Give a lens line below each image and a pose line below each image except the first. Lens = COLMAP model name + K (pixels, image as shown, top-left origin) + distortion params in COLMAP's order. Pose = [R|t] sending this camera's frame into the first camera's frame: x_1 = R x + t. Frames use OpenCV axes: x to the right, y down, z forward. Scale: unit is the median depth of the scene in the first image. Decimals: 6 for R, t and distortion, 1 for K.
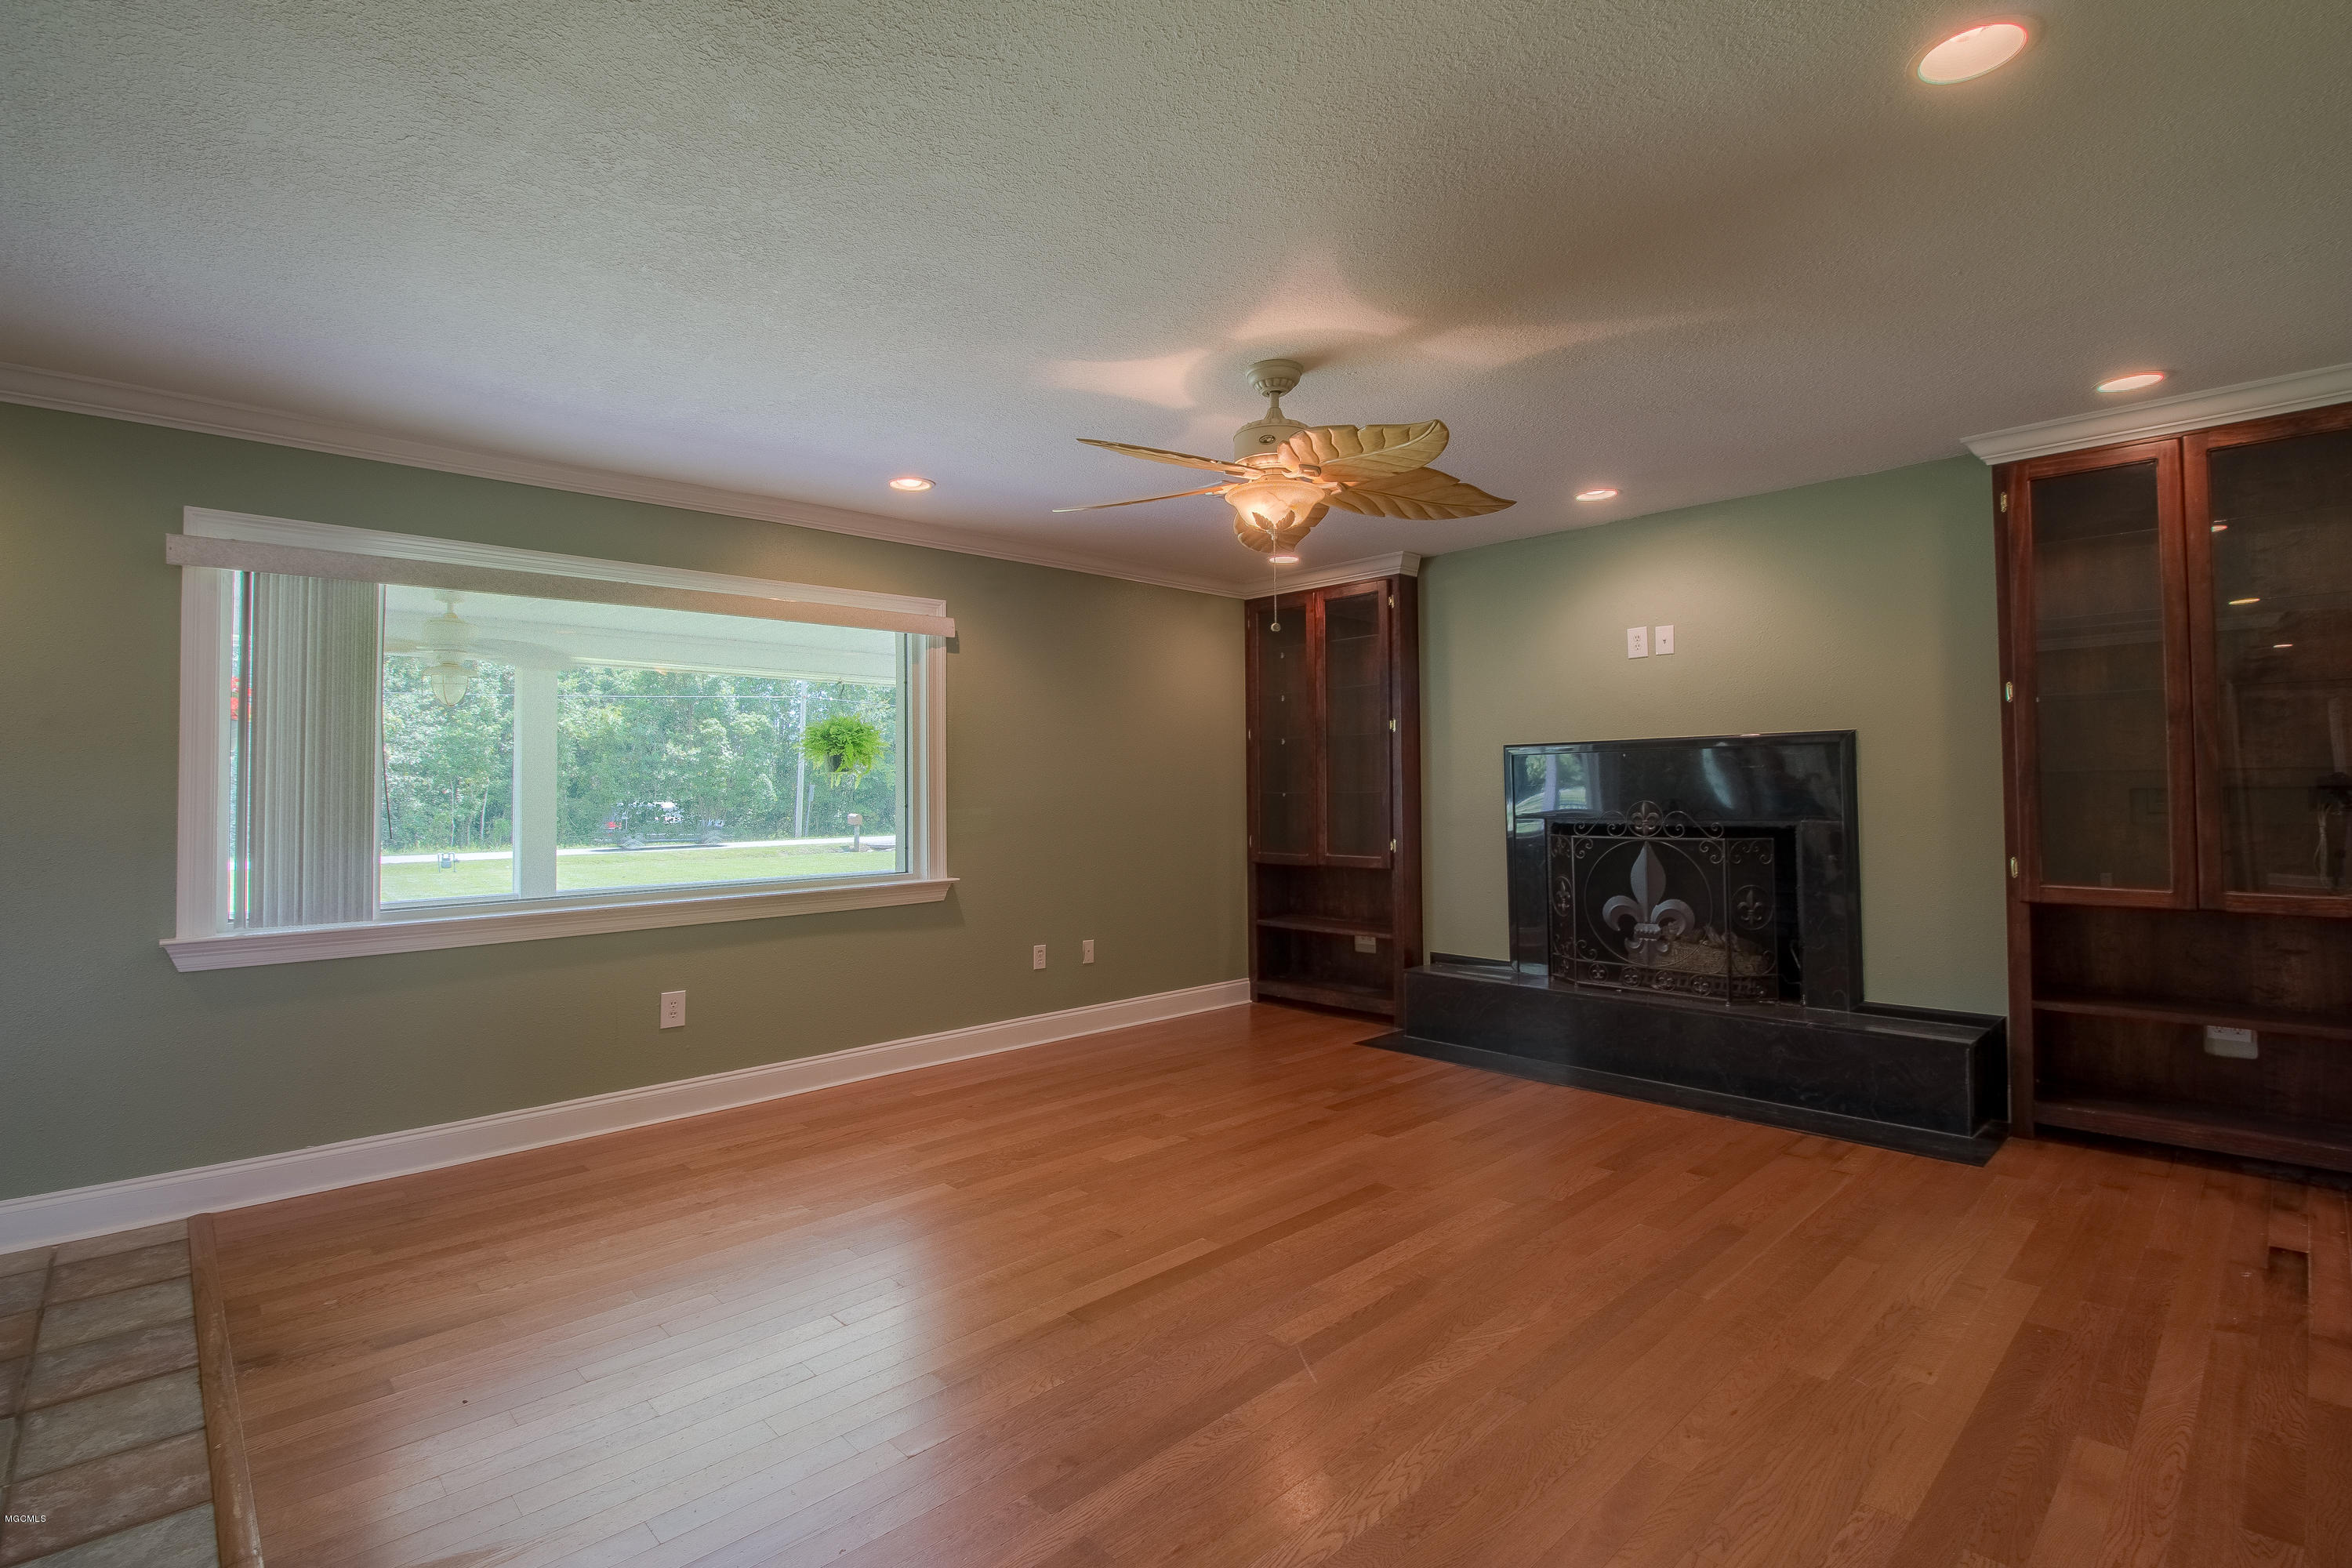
lens RADIAL K [[1088.2, 0, 1155.0], [0, 1088.2, 757.5], [0, 0, 1]] dist [0.000654, -0.013566]
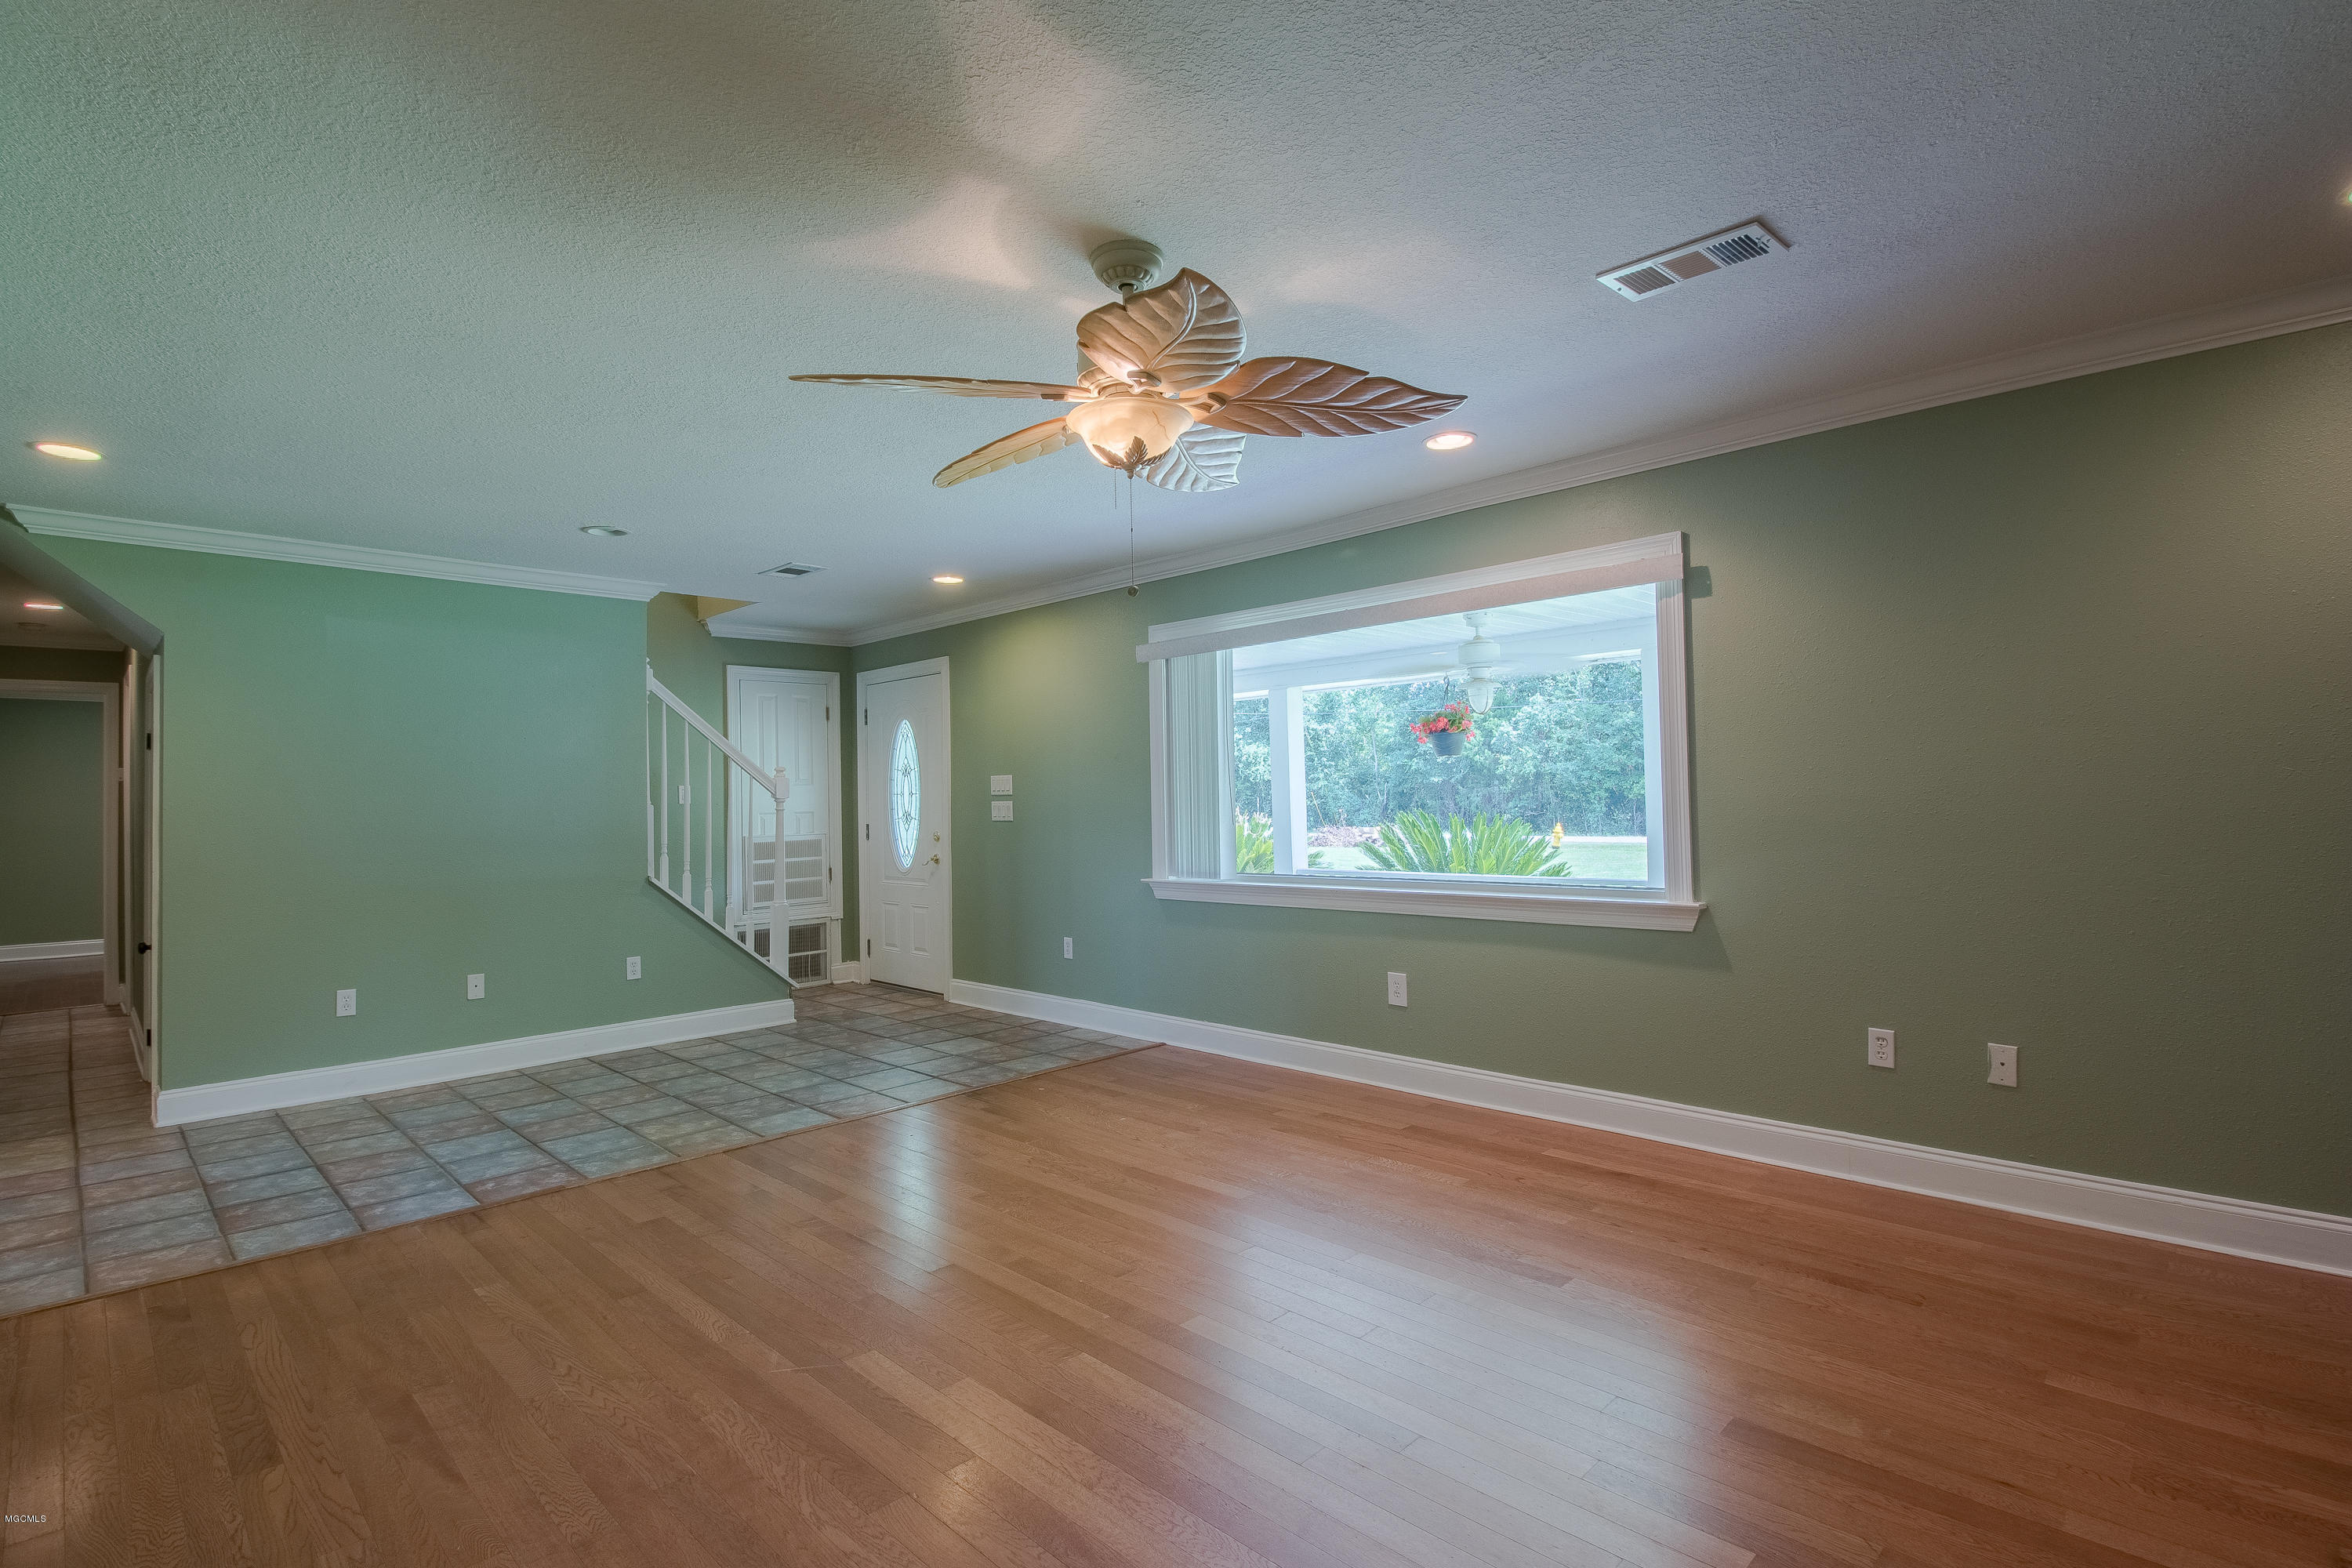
lens RADIAL K [[1088.2, 0, 1155.0], [0, 1088.2, 757.5], [0, 0, 1]] dist [0.000654, -0.013566]
pose [[0.035821, -0.029078, -0.998935, 0.664007], [0.050782, 0.998338, -0.027240, 0.016181], [0.998067, -0.049752, 0.037239, 0.741839]]
